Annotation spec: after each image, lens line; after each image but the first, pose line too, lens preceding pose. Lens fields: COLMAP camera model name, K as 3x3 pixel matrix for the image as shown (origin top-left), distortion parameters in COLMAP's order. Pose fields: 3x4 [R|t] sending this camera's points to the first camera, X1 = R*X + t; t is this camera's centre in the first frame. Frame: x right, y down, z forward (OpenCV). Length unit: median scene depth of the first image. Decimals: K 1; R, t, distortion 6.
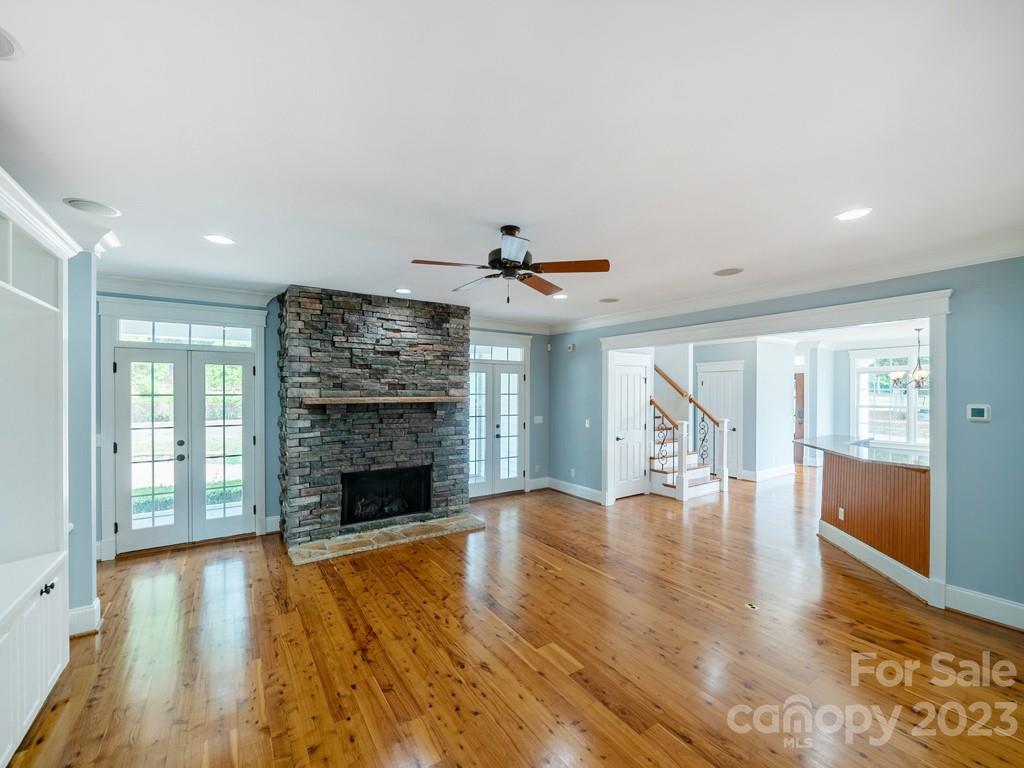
lens RADIAL K [[422.5, 0, 507.6], [0, 422.5, 393.1], [0, 0, 1]] dist [-0.007118, 0.000263]
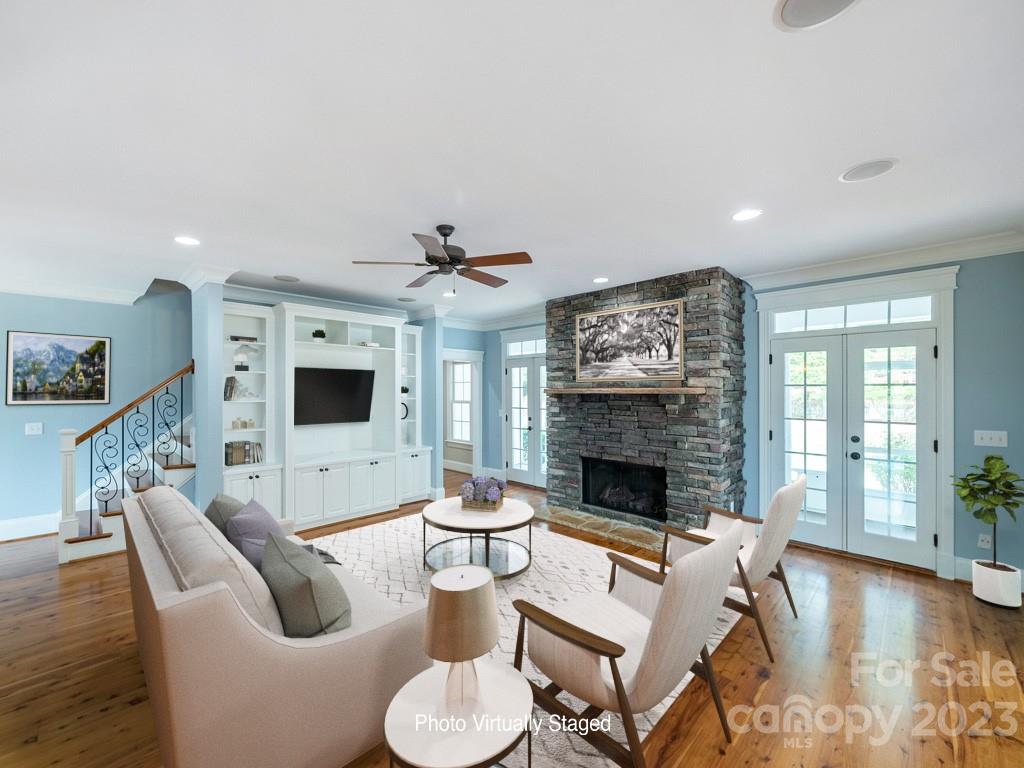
lens RADIAL K [[422.5, 0, 509.3], [0, 422.5, 391.7], [0, 0, 1]] dist [-0.007118, 0.000263]
pose [[0.181669, 0.001080, -0.983359, 0.634091], [-0.001820, 0.999998, 0.000763, 0.016963], [0.983358, 0.001651, 0.181670, 0.567989]]
